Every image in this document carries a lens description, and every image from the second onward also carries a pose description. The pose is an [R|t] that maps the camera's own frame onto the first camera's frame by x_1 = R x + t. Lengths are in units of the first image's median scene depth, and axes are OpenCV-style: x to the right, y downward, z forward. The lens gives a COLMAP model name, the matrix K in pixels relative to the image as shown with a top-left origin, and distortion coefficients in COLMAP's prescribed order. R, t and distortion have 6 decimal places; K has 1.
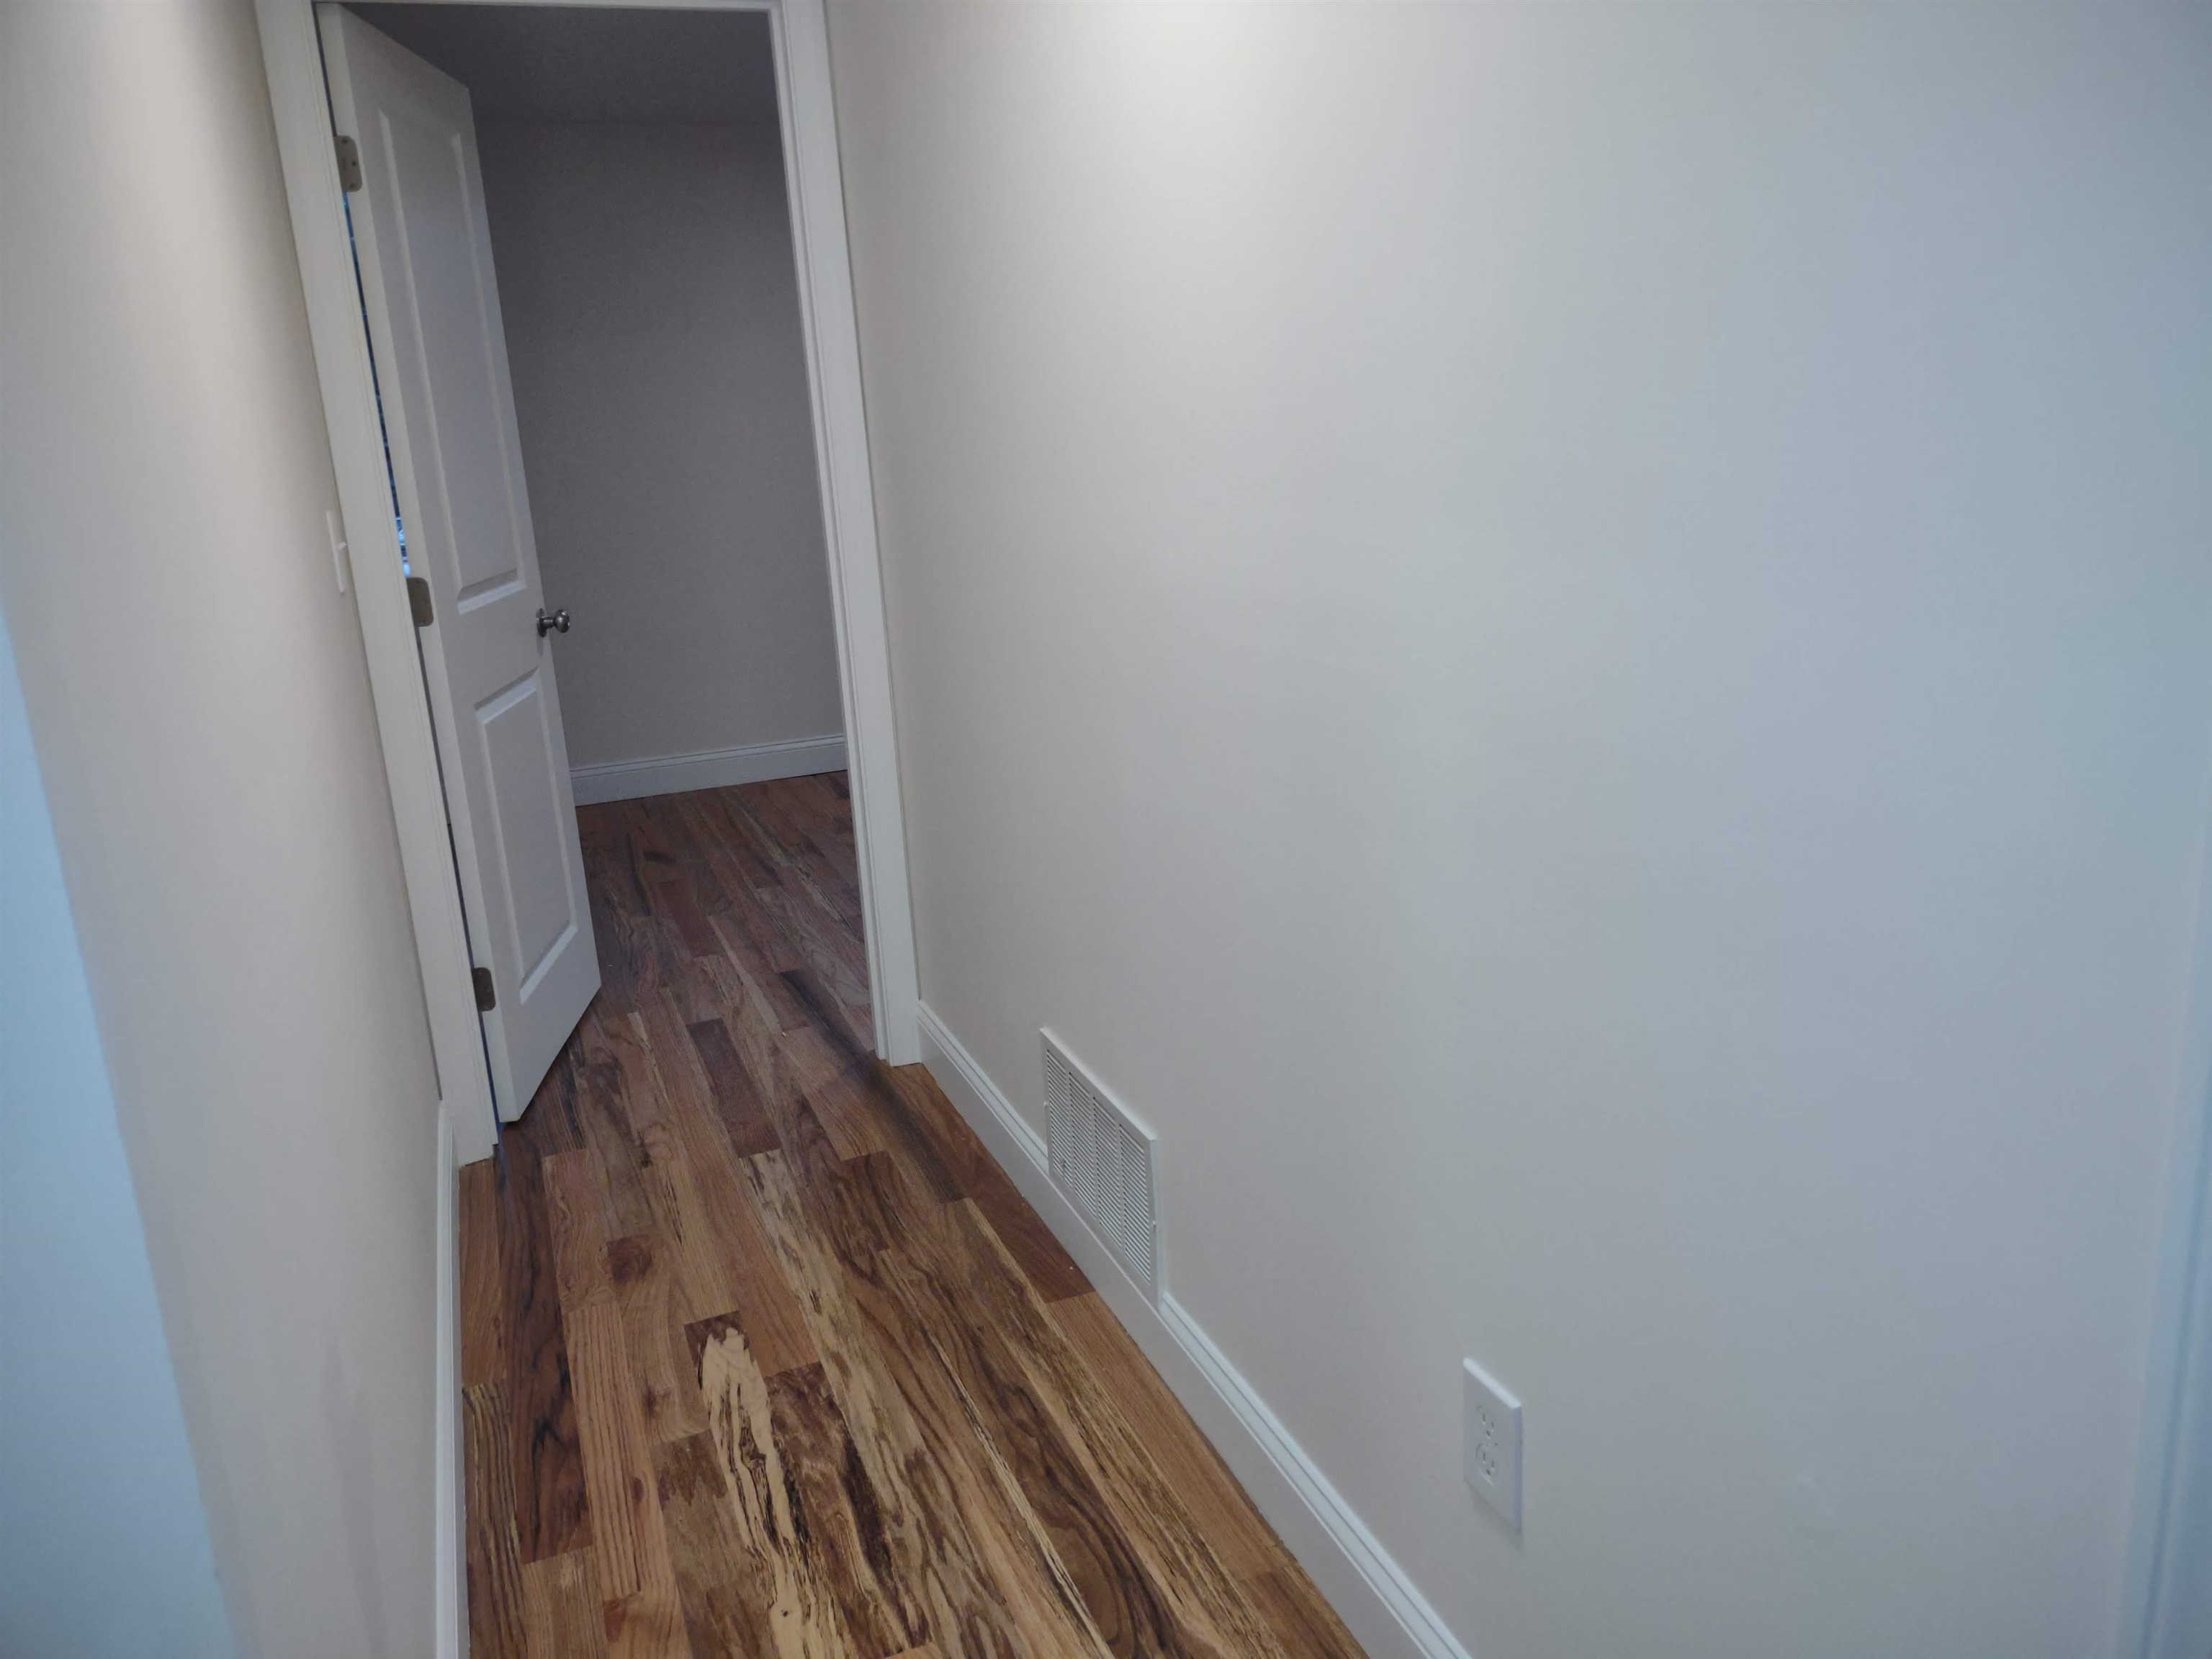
lens RADIAL K [[1646.8, 0, 1102.3], [0, 1646.8, 818.3], [0, 0, 1]] dist [0.090160, -0.127259]
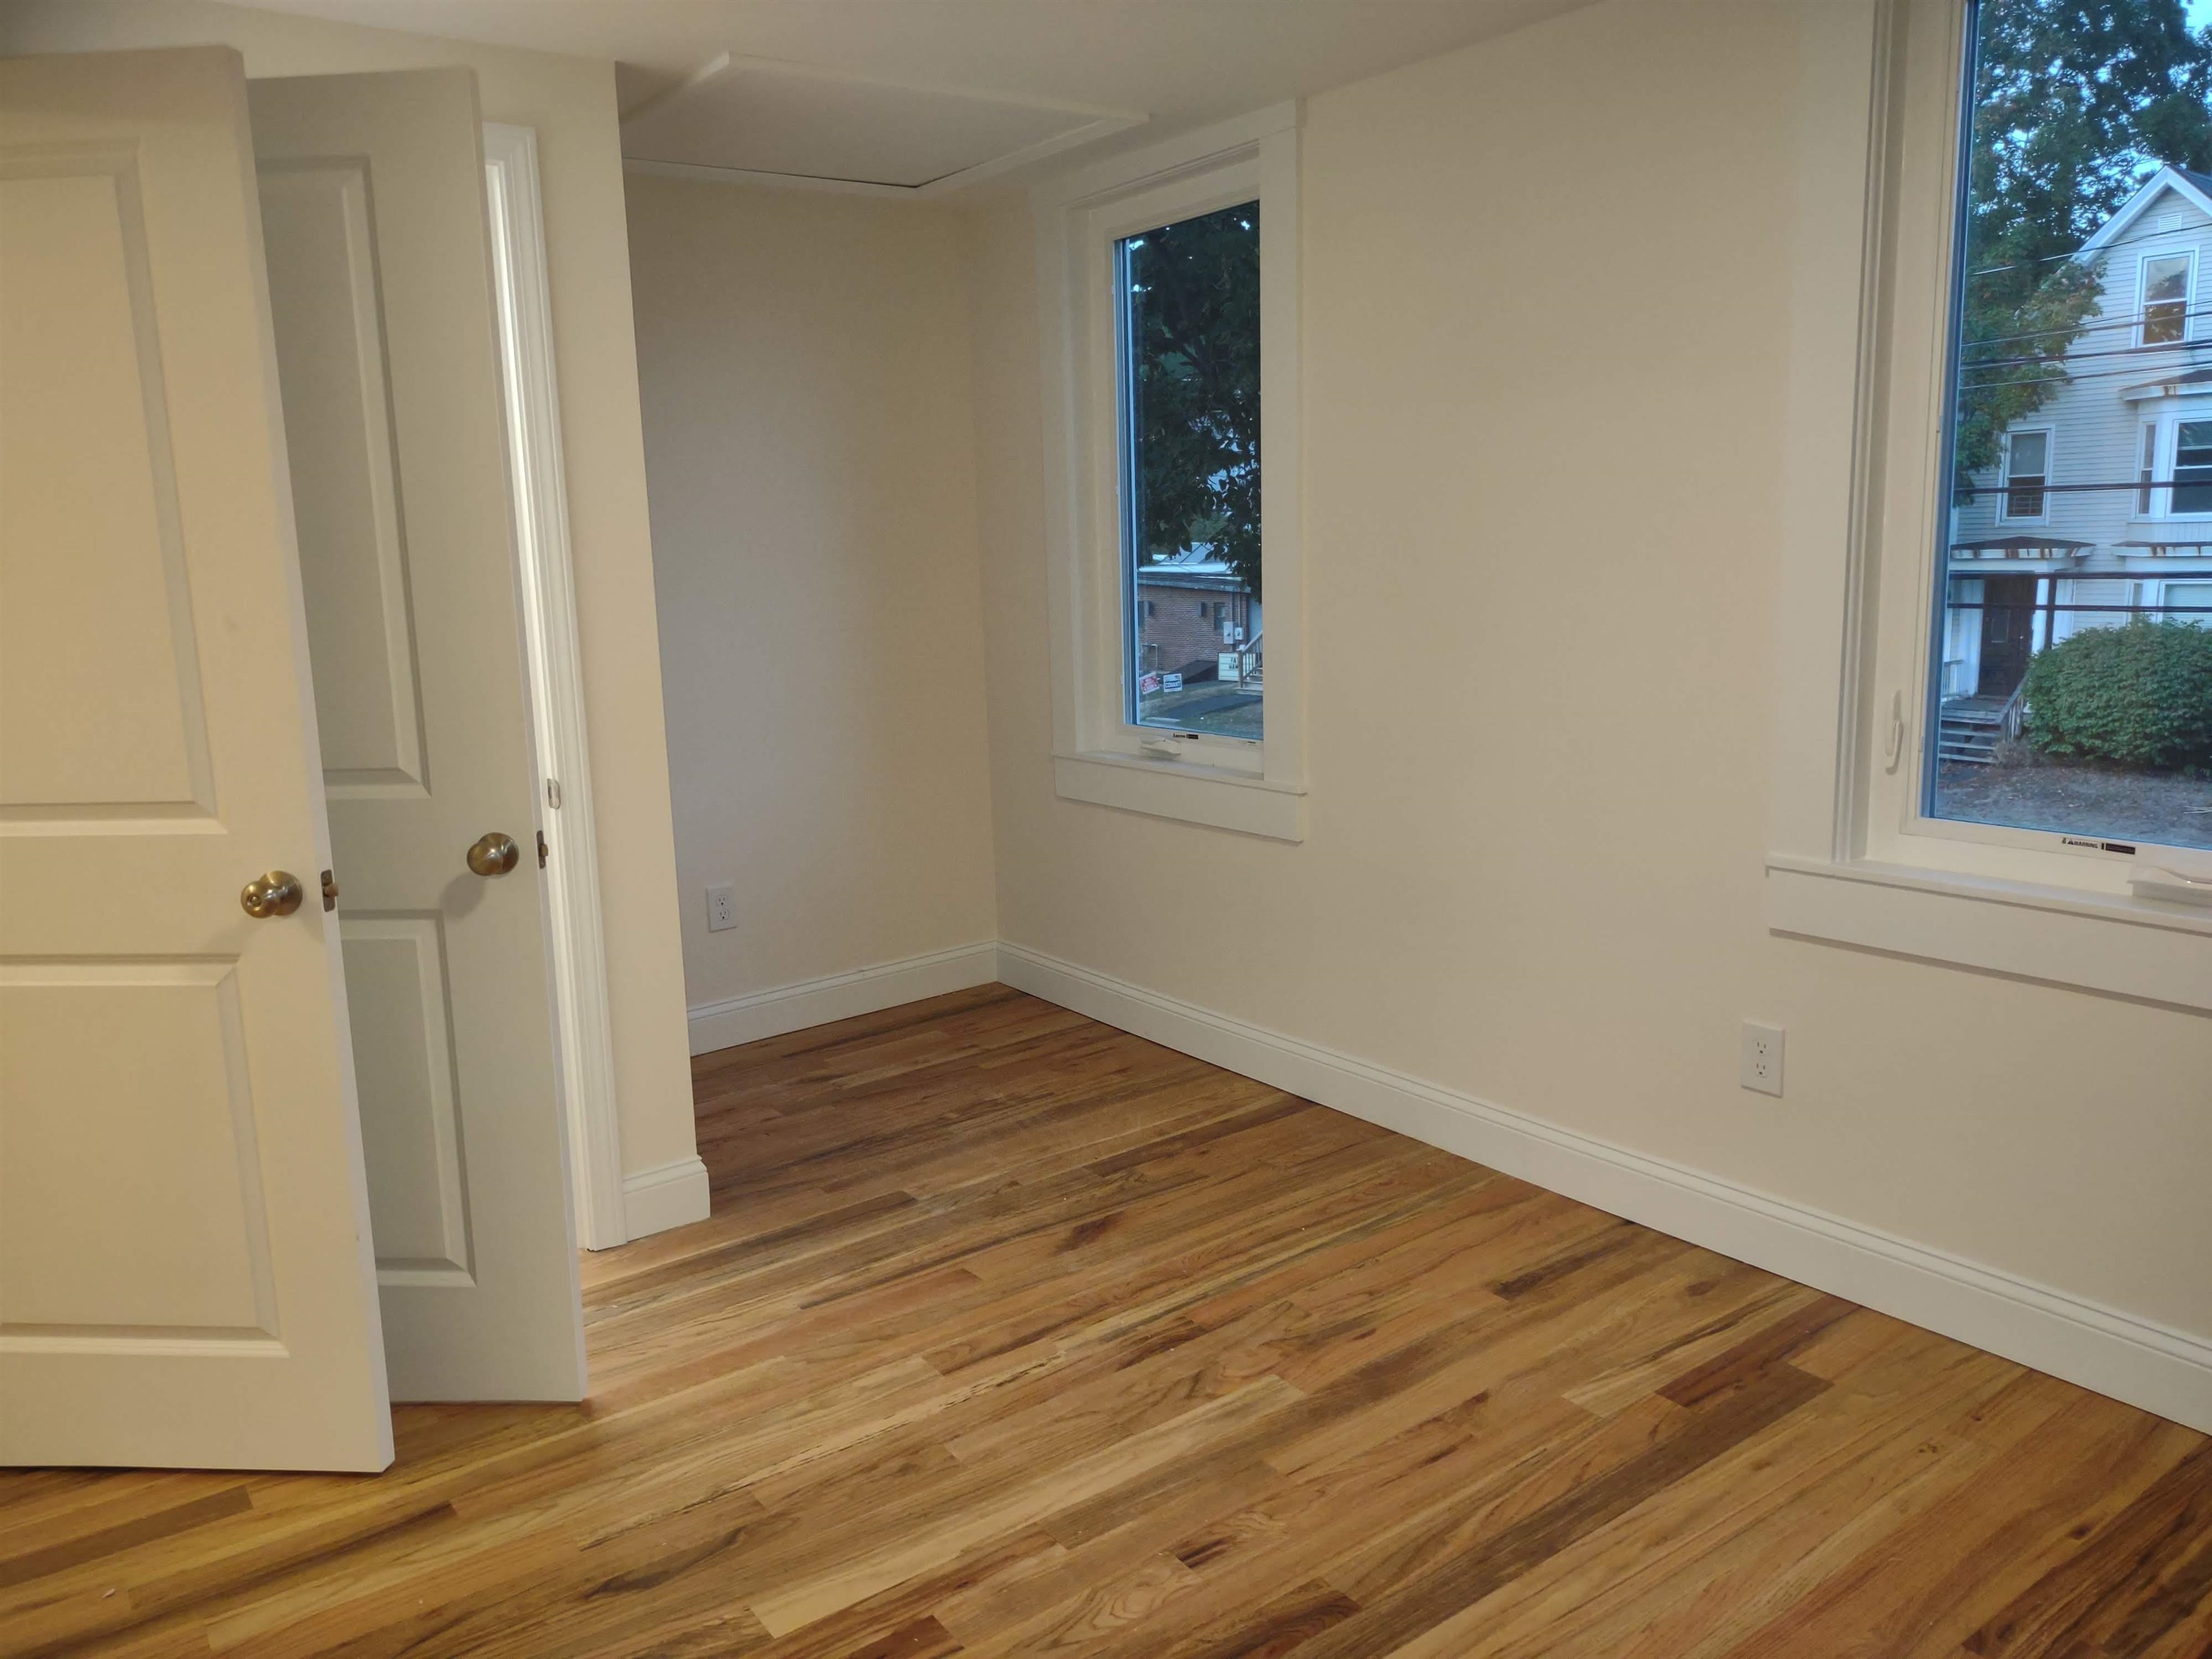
lens RADIAL K [[1646.8, 0, 1102.3], [0, 1646.8, 818.3], [0, 0, 1]] dist [0.090160, -0.127259]
pose [[0.250792, 0.219177, -0.942902, 0.312714], [-0.228732, 0.959868, 0.162283, -0.244186], [0.940630, 0.174973, 0.290860, 0.831521]]
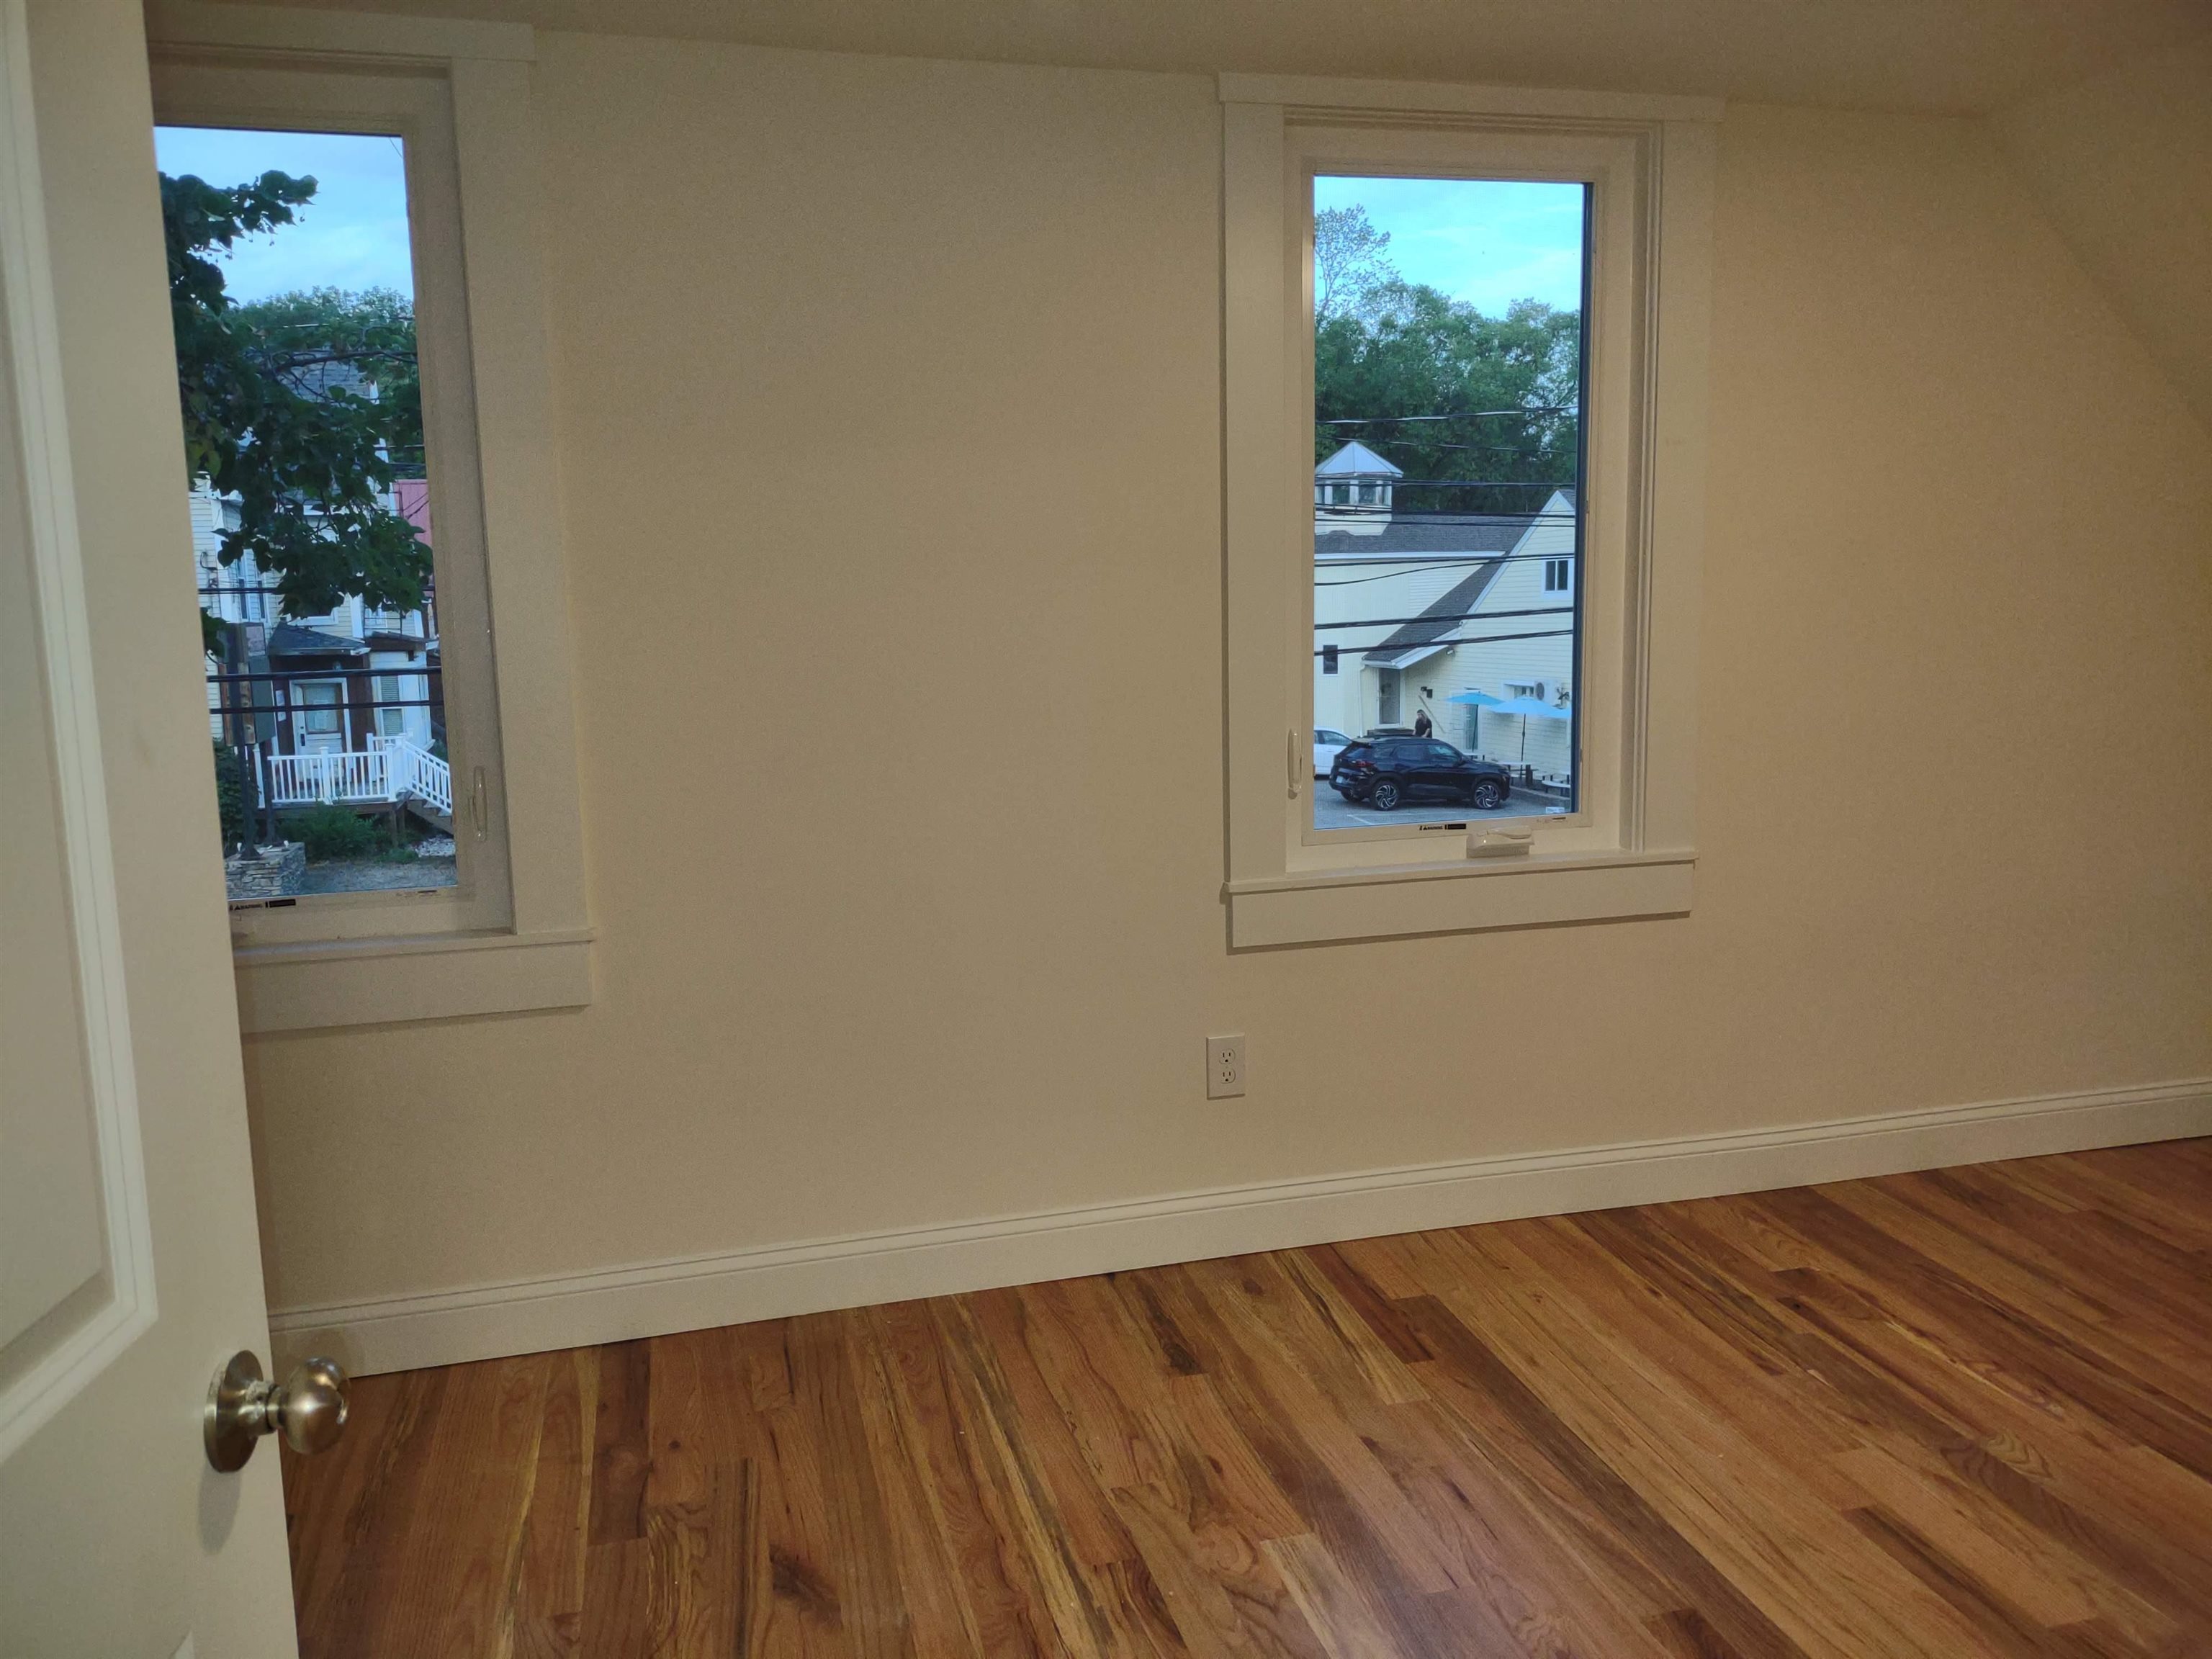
lens RADIAL K [[1646.8, 0, 1102.3], [0, 1646.8, 818.3], [0, 0, 1]] dist [0.090160, -0.127259]
pose [[0.993264, 0.057475, -0.100610, -0.163089], [-0.068335, 0.991793, -0.108059, -0.142201], [0.093574, 0.114207, 0.989040, 0.571769]]
